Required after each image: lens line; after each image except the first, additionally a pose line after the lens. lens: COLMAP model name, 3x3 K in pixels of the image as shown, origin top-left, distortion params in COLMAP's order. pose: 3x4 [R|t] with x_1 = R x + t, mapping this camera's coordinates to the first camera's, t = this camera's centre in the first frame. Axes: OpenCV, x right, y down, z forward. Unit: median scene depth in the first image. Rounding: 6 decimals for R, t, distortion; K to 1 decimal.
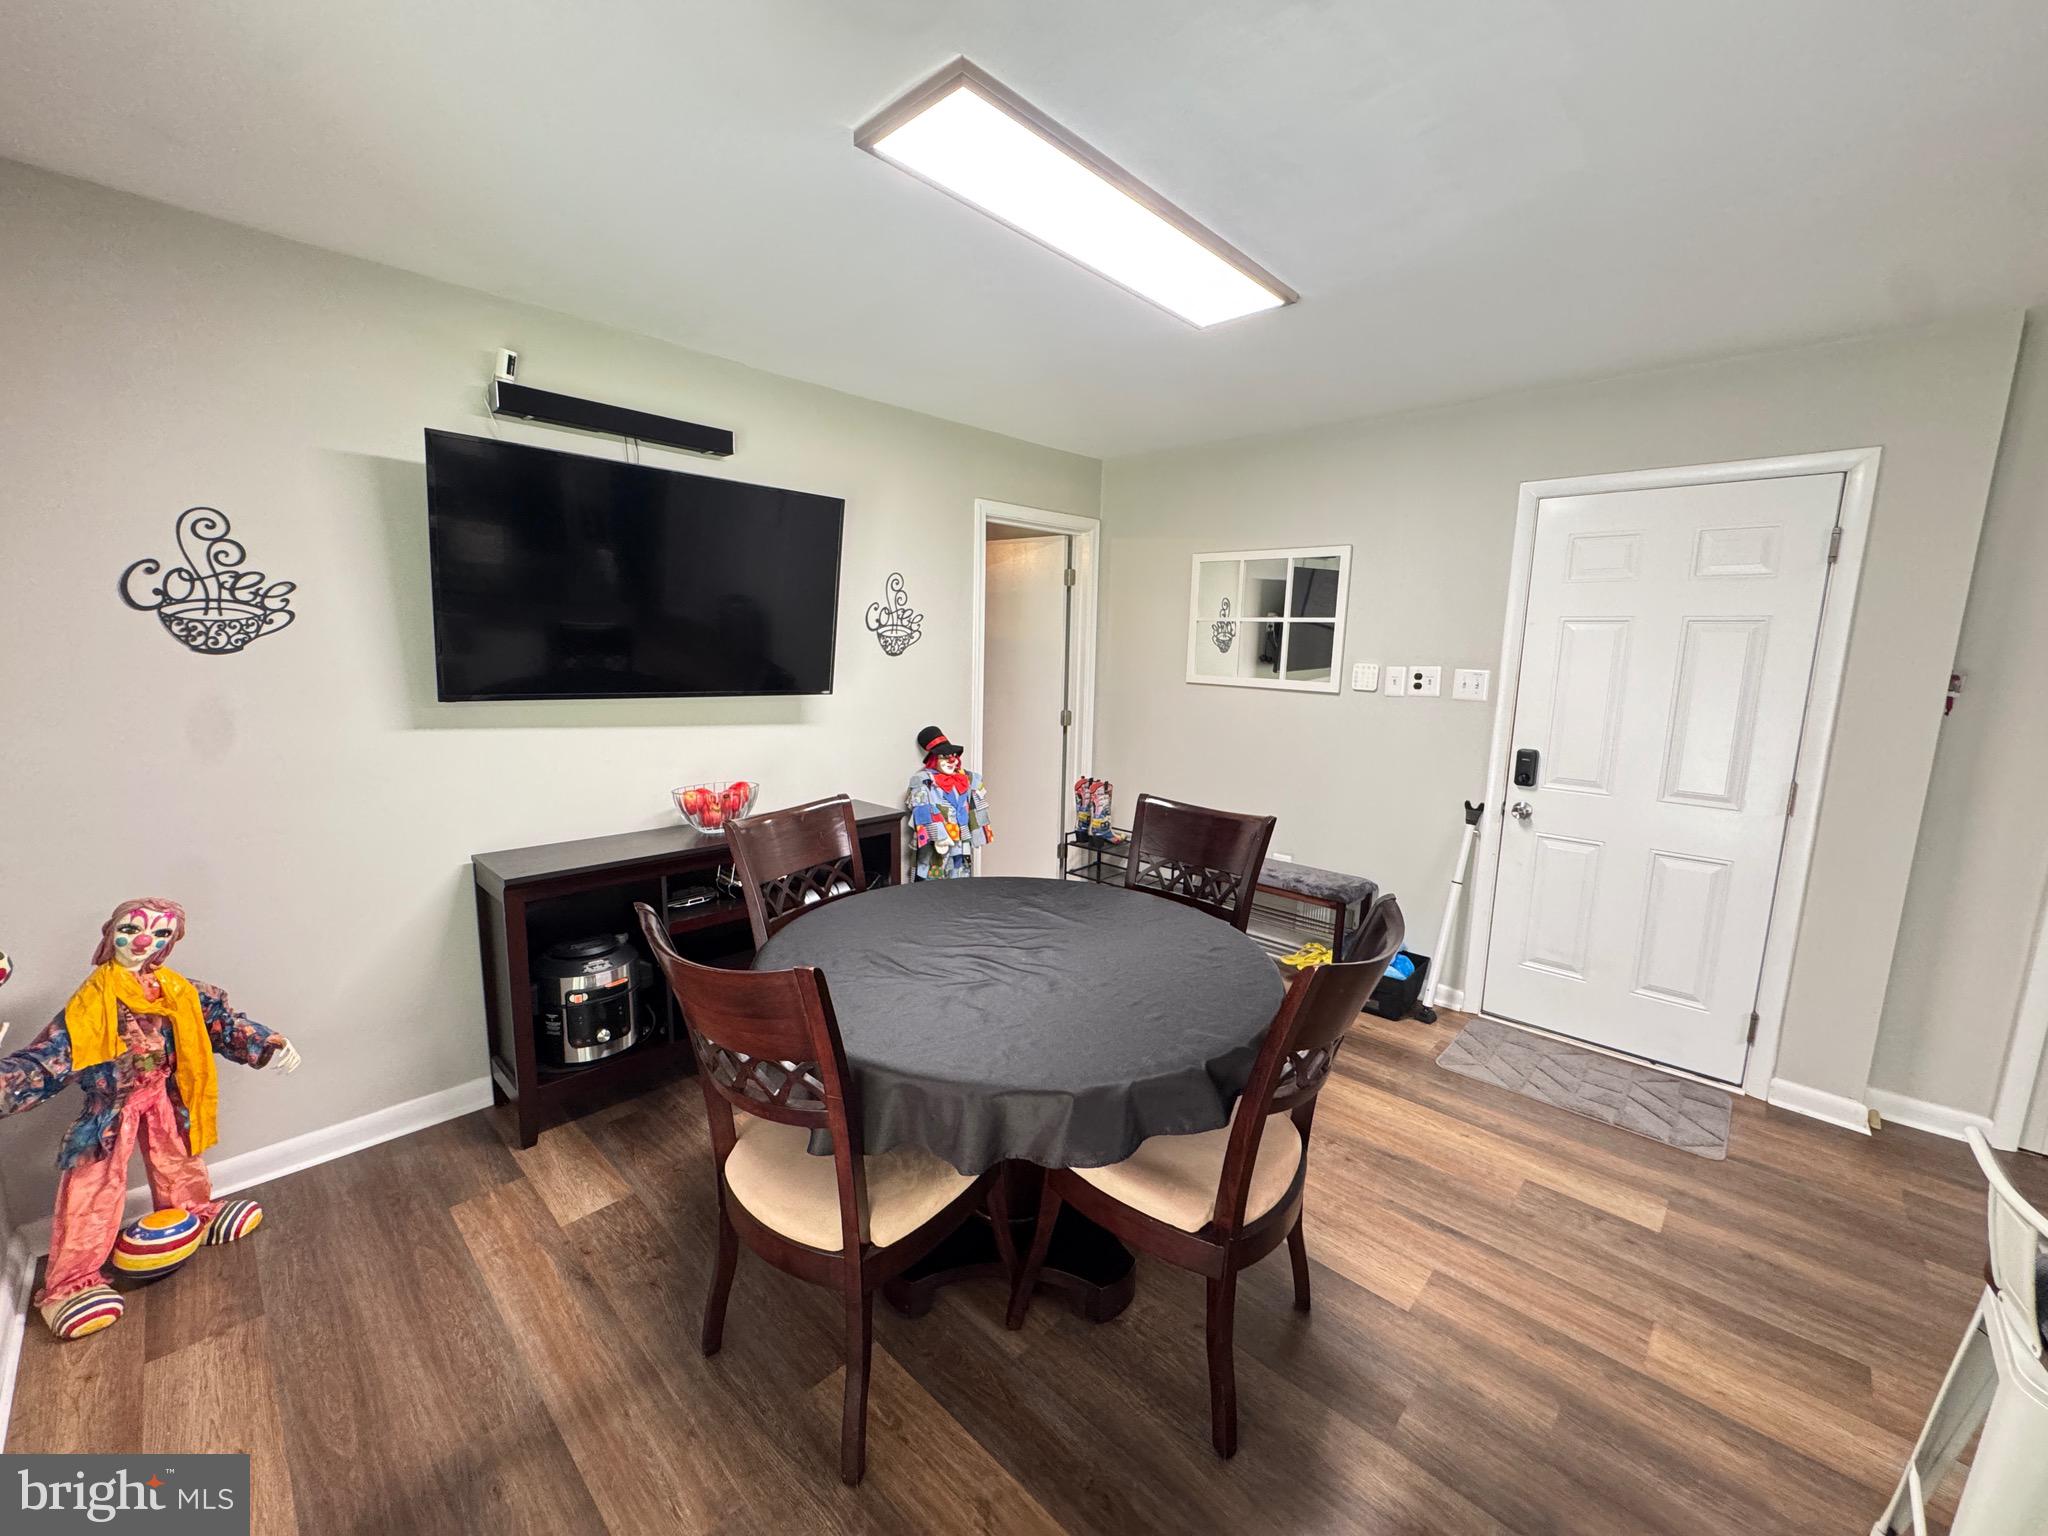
lens RADIAL K [[813.7, 0, 1010.9], [0, 813.7, 769.7], [0, 0, 1]] dist [-0.002519, 0.000429]
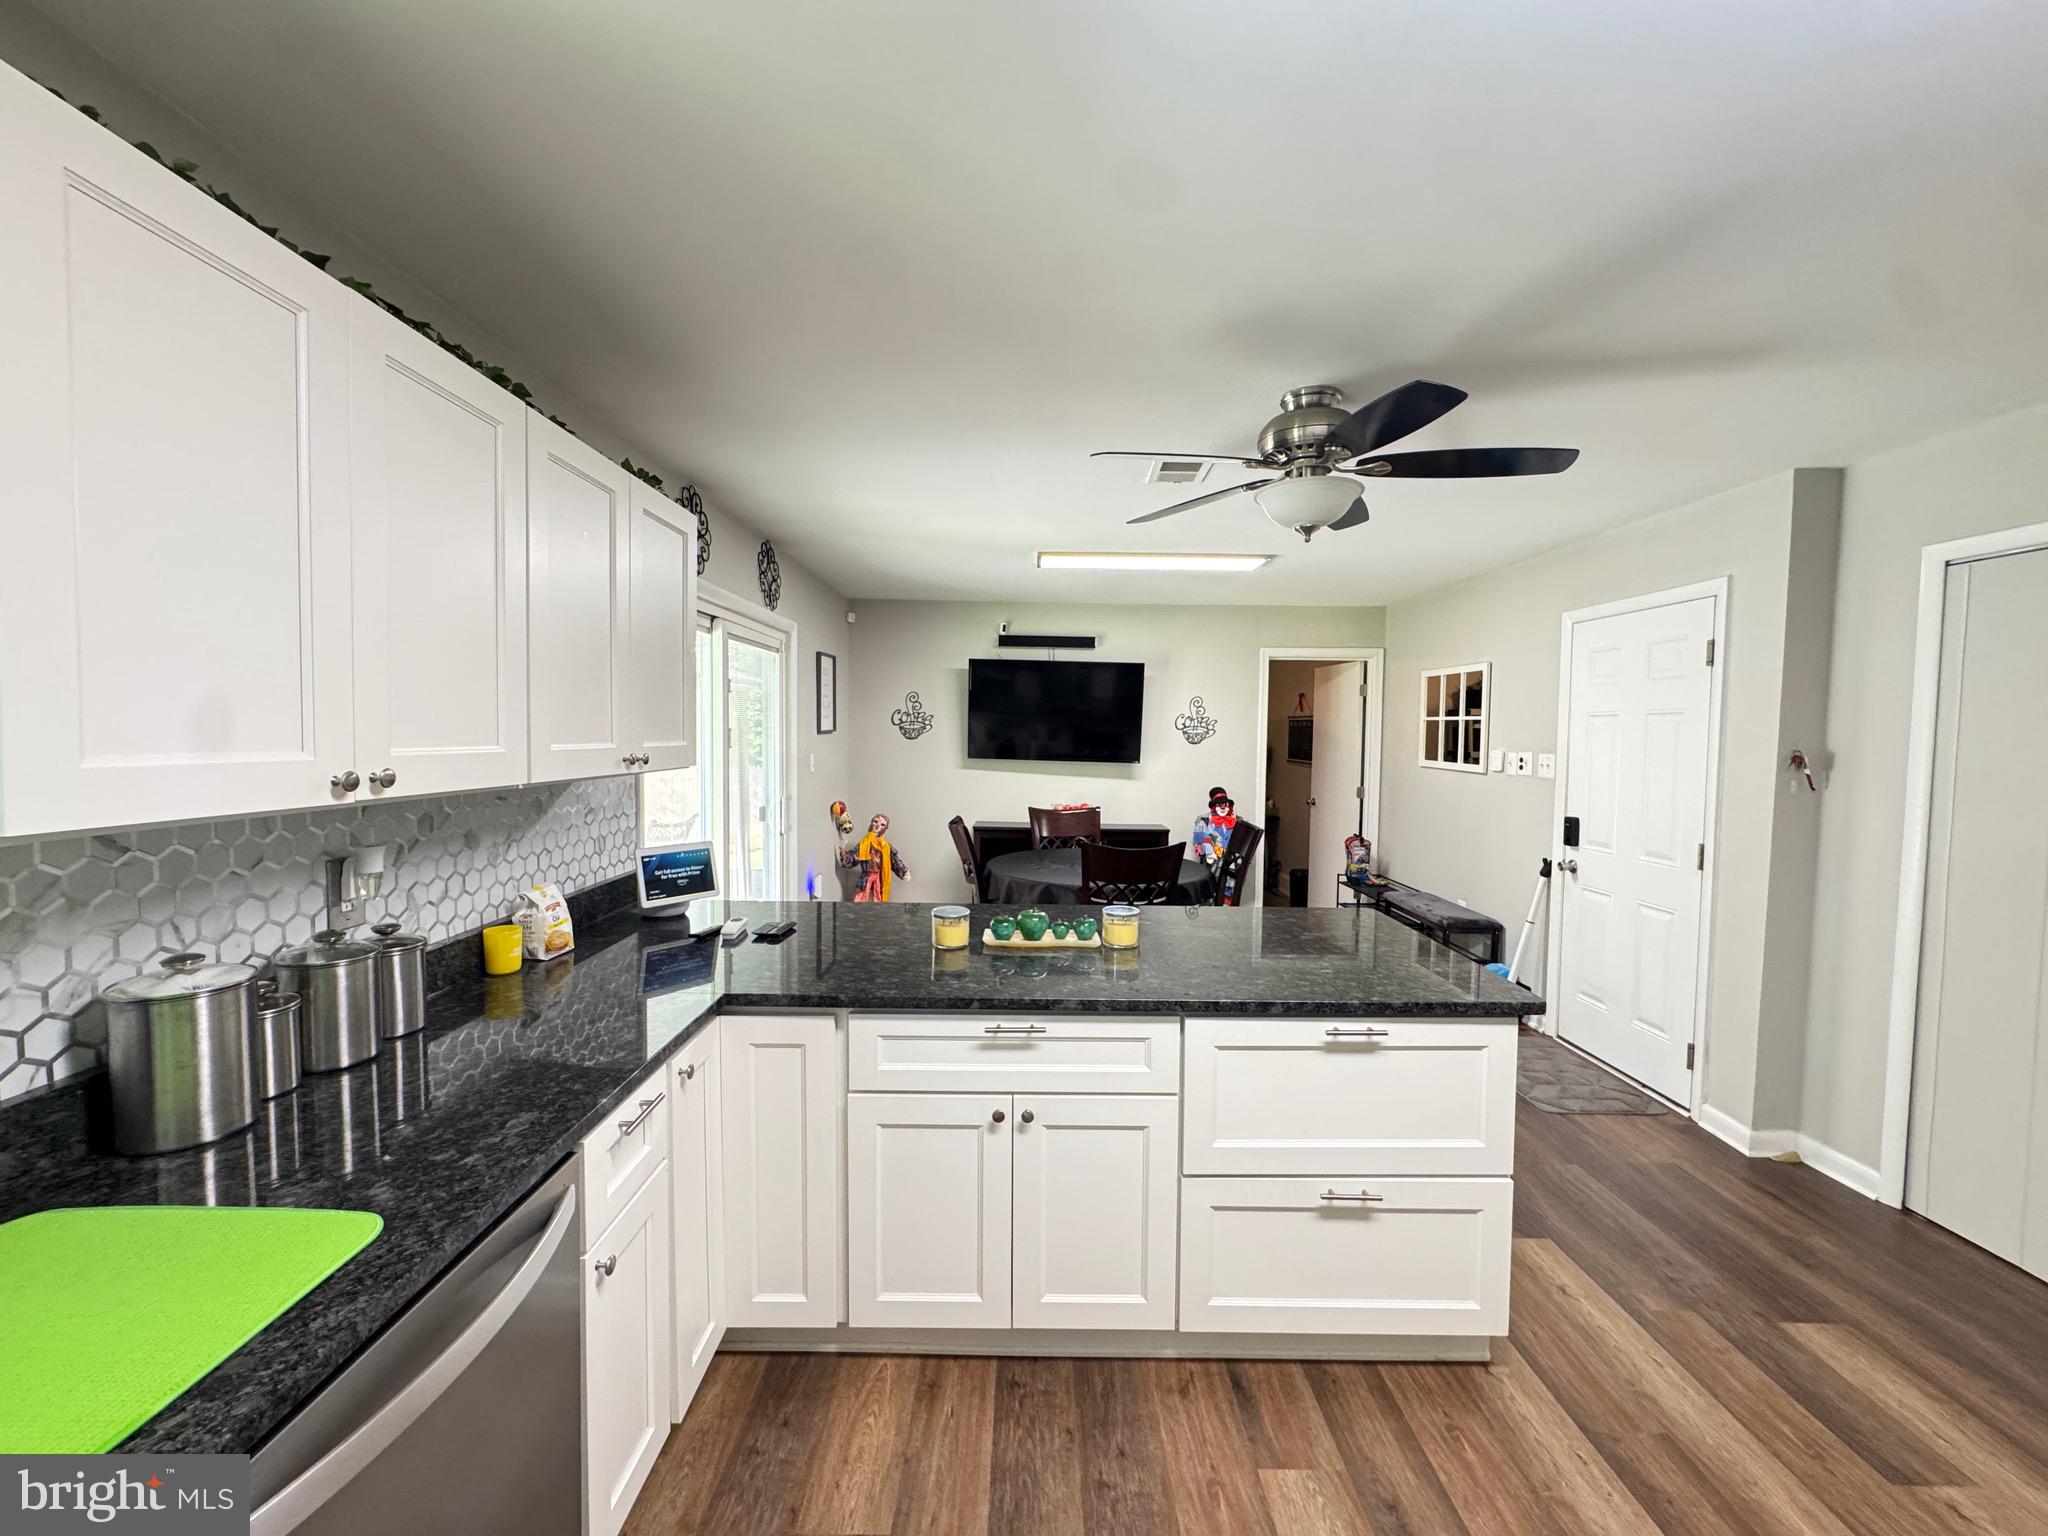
lens RADIAL K [[813.7, 0, 1023.2], [0, 813.7, 769.0], [0, 0, 1]] dist [-0.002519, 0.000429]
pose [[0.685190, 0.023258, -0.727993, 0.995325], [-0.116134, 0.990192, -0.077671, 0.100774], [0.719046, 0.137764, 0.681171, -0.488552]]
